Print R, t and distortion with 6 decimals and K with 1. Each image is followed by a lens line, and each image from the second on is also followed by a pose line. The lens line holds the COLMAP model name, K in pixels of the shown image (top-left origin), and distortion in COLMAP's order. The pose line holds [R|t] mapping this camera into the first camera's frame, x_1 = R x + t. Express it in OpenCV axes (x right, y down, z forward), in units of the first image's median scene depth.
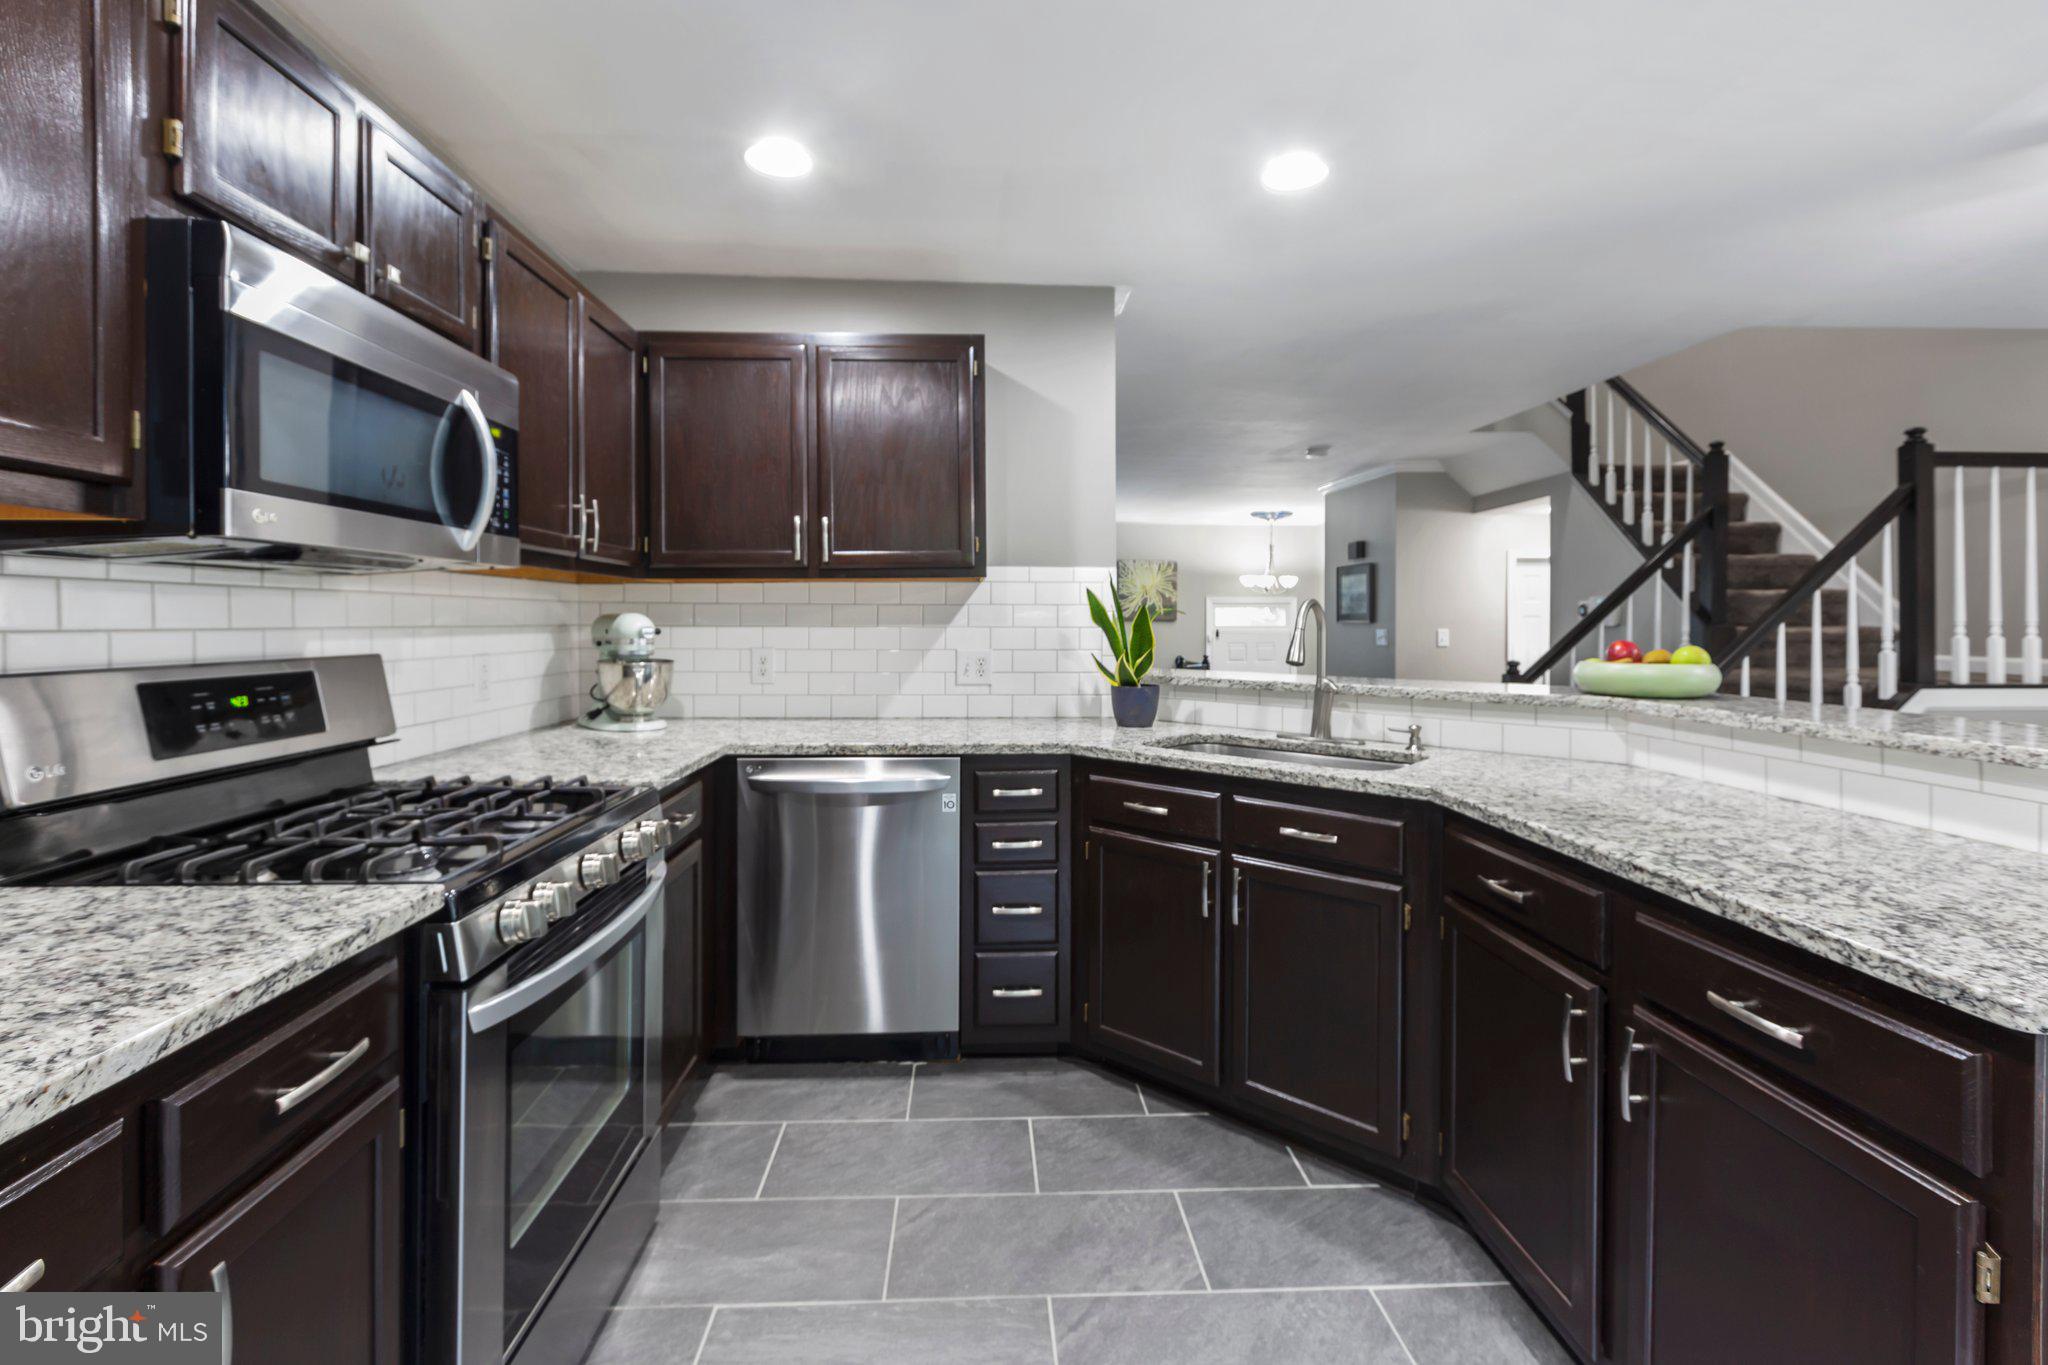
lens RADIAL K [[918.7, 0, 1016.5], [0, 918.7, 623.2], [0, 0, 1]] dist [0.000754, -0.000103]
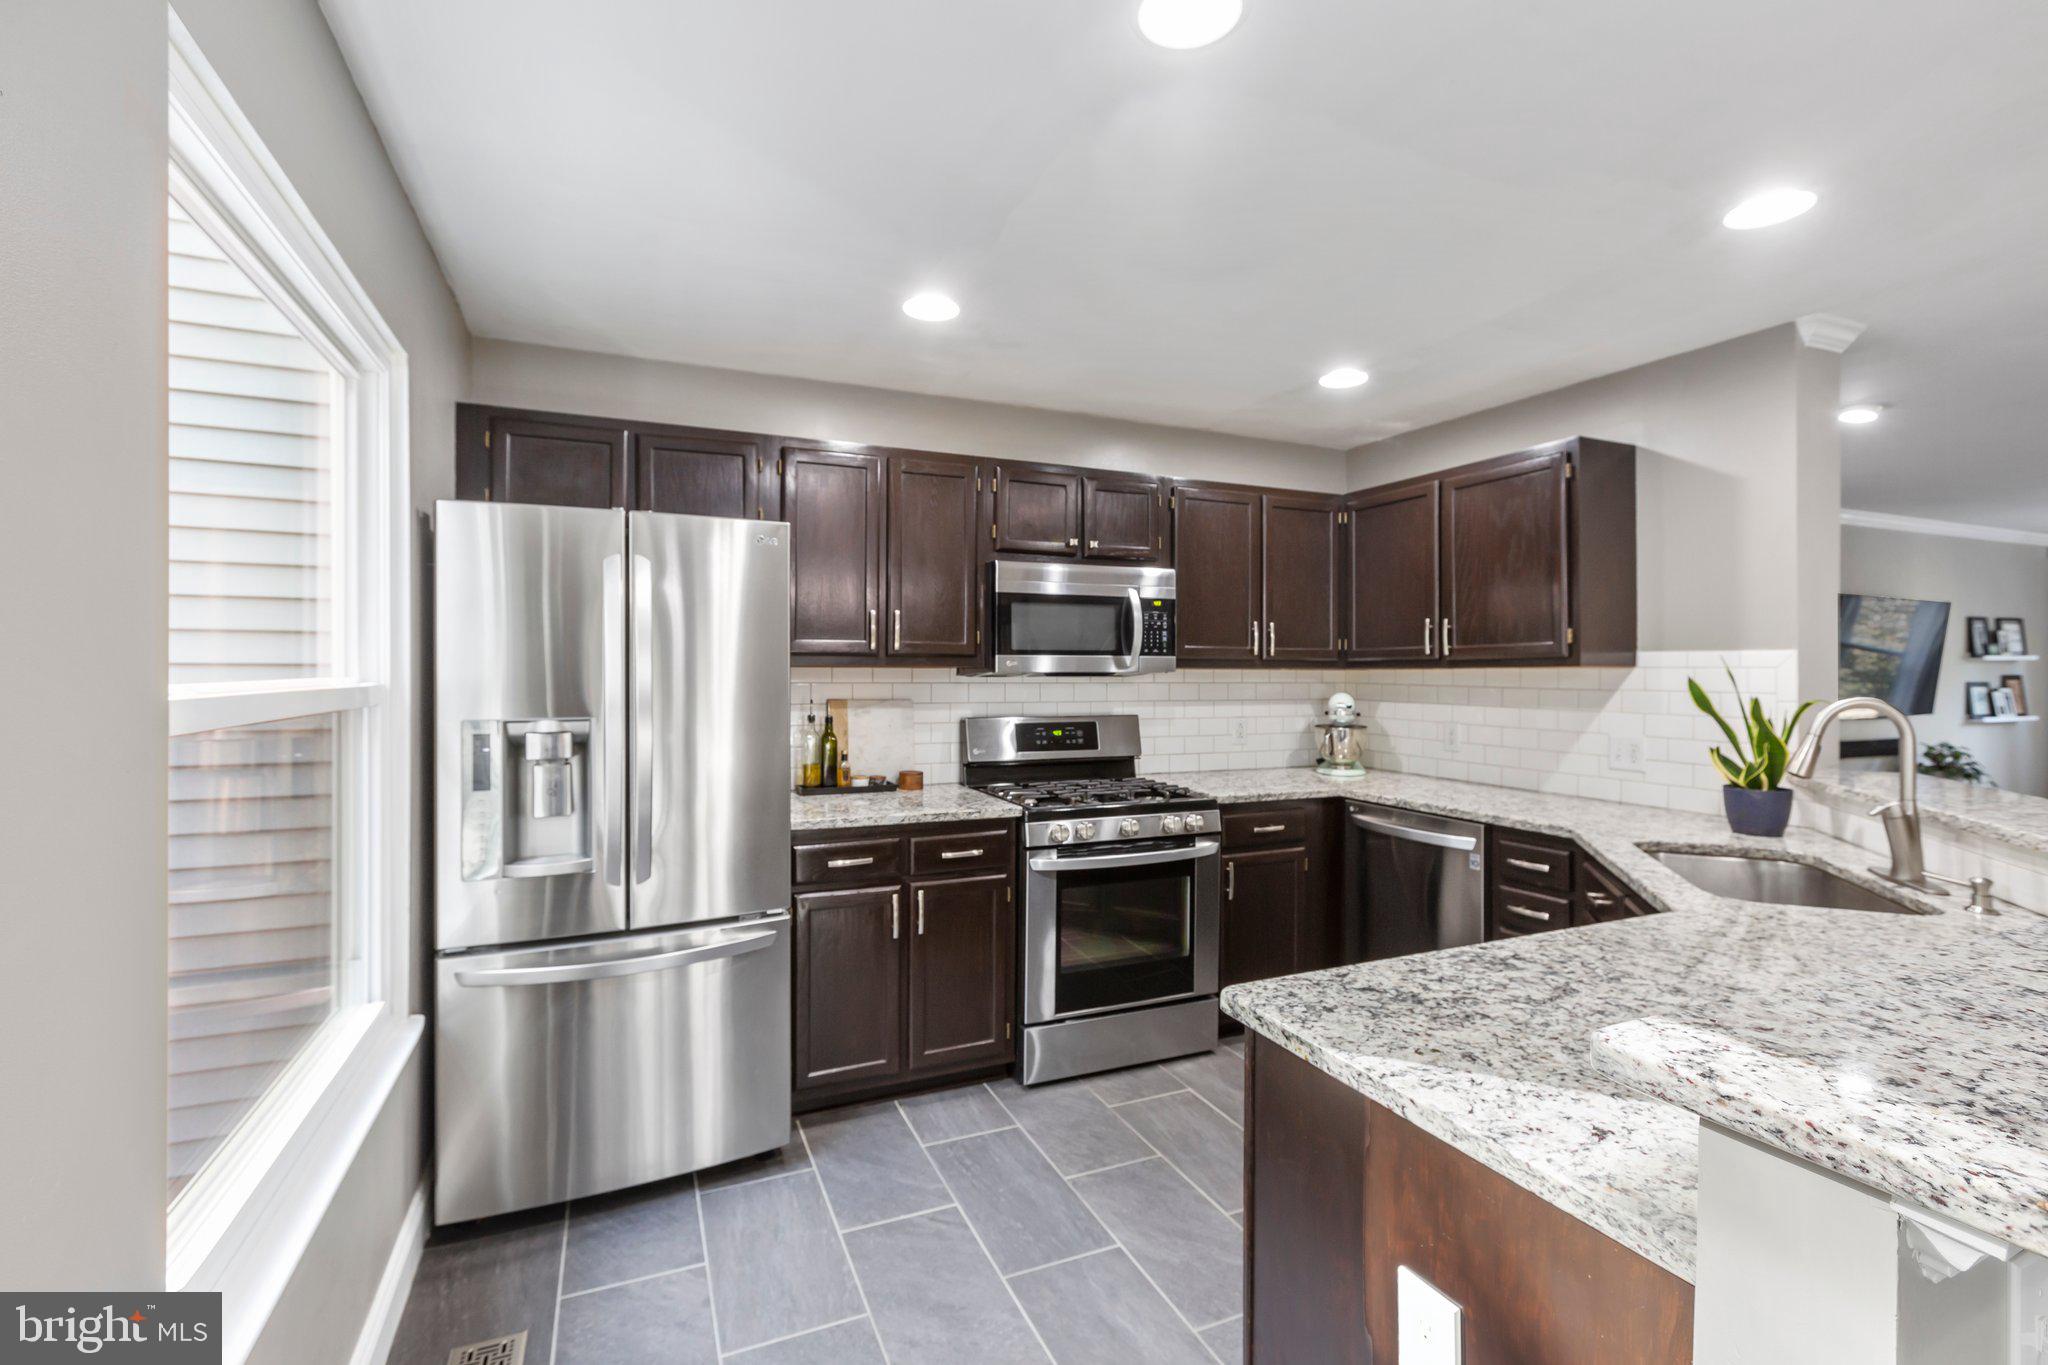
lens RADIAL K [[918.7, 0, 1017.4], [0, 918.7, 670.9], [0, 0, 1]] dist [0.000754, -0.000103]
pose [[0.349772, 0.001544, -0.936834, 0.702982], [-0.005845, 0.999983, -0.000534, -0.038715], [0.936817, 0.005662, 0.349775, 0.031636]]
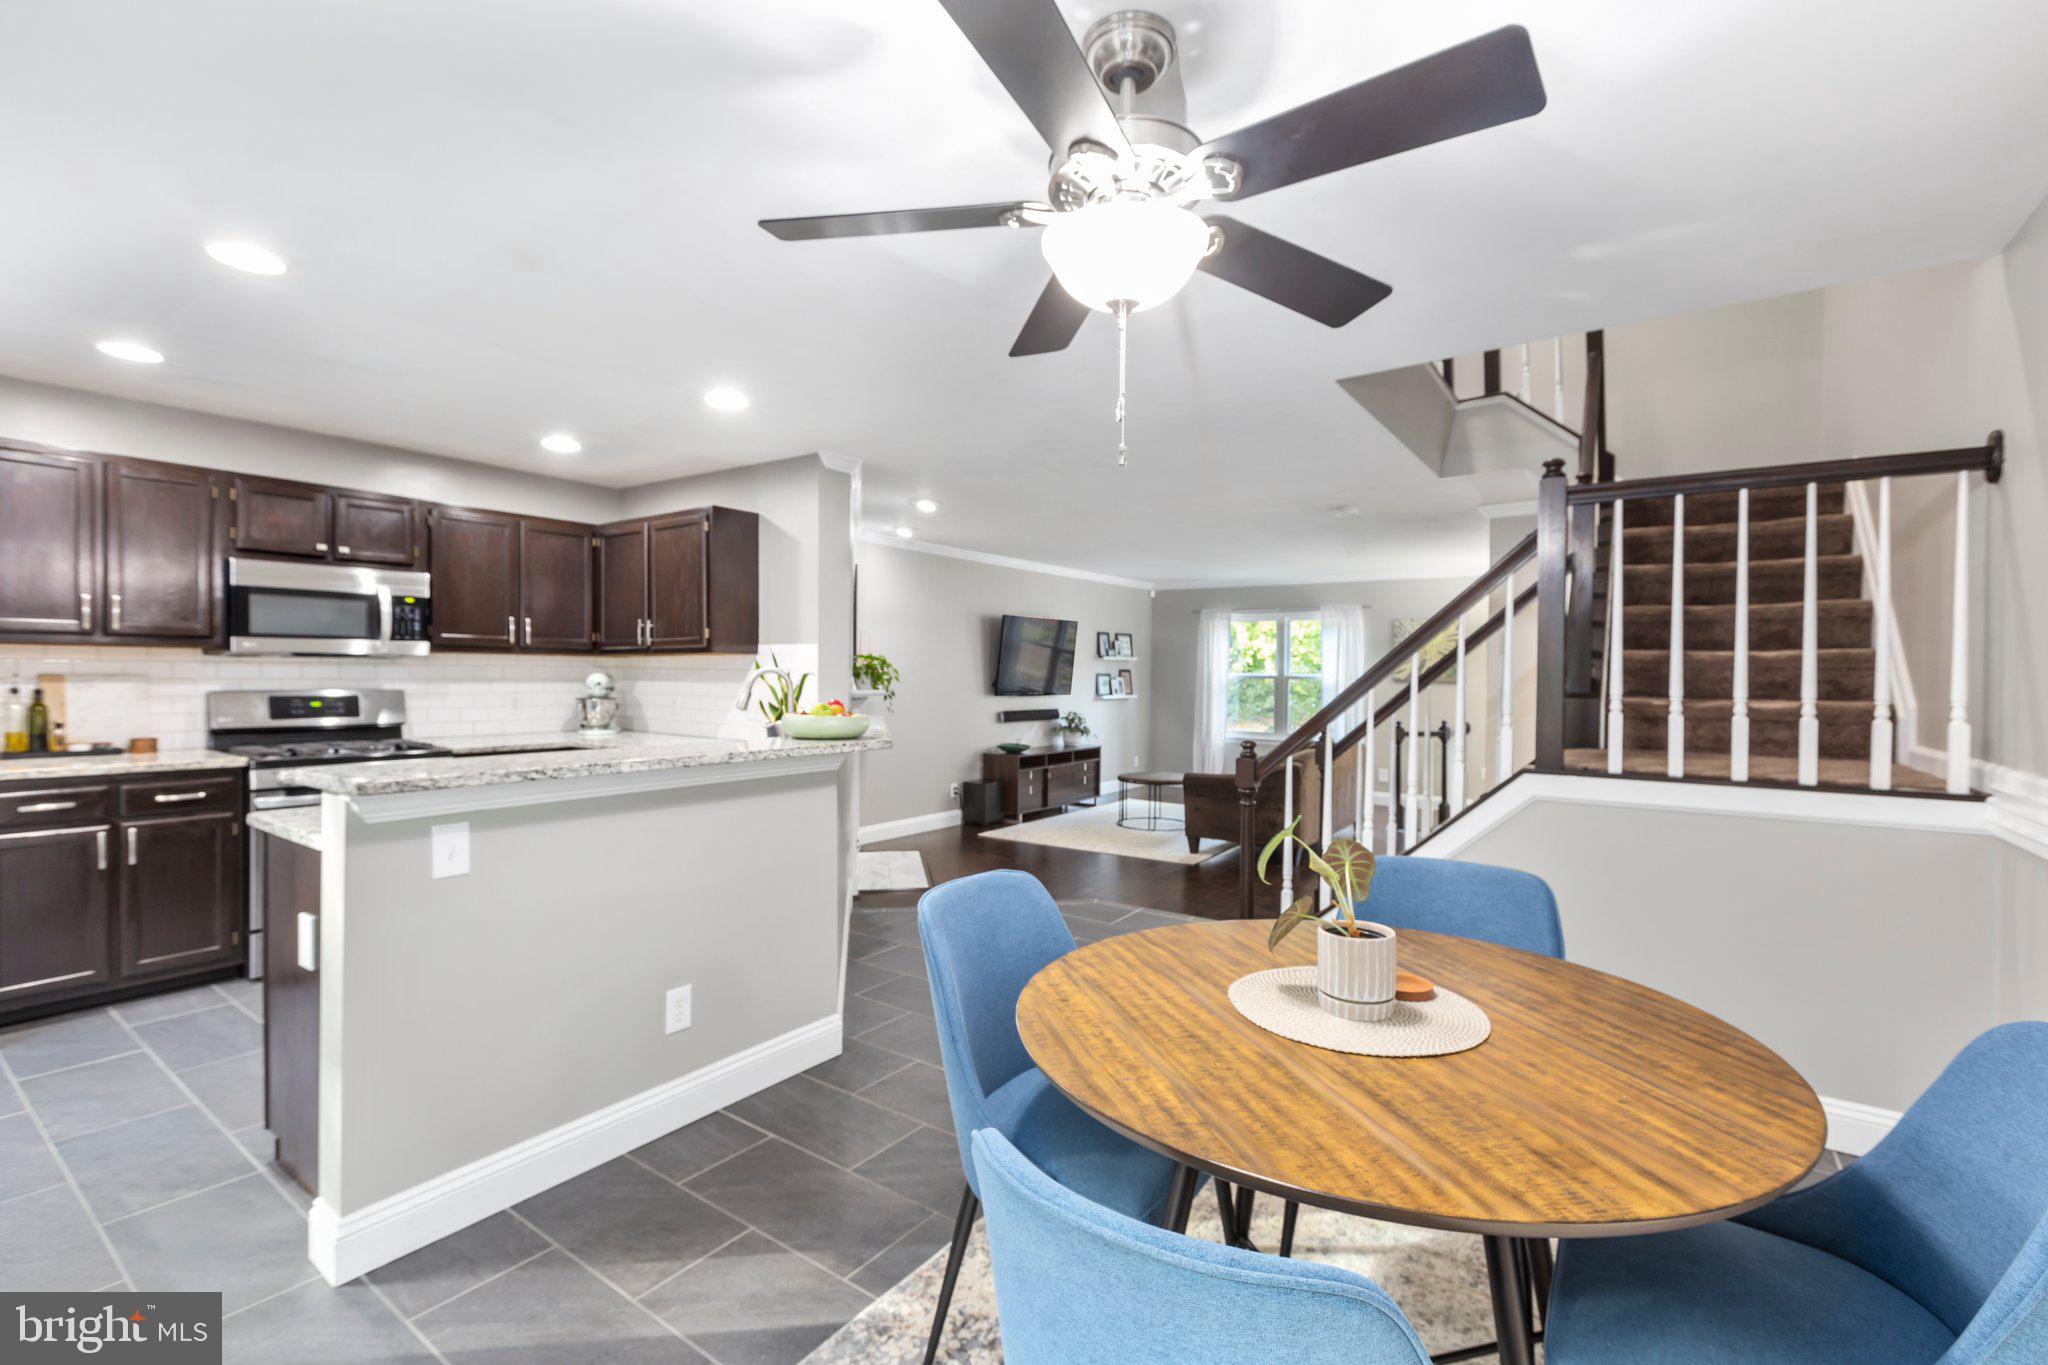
lens RADIAL K [[918.7, 0, 1035.2], [0, 918.7, 688.1], [0, 0, 1]] dist [0.000754, -0.000103]
pose [[0.781841, 0.018263, -0.623211, 1.399011], [-0.012065, 0.999827, 0.014164, -0.017213], [0.623362, -0.003555, 0.781926, 0.077291]]
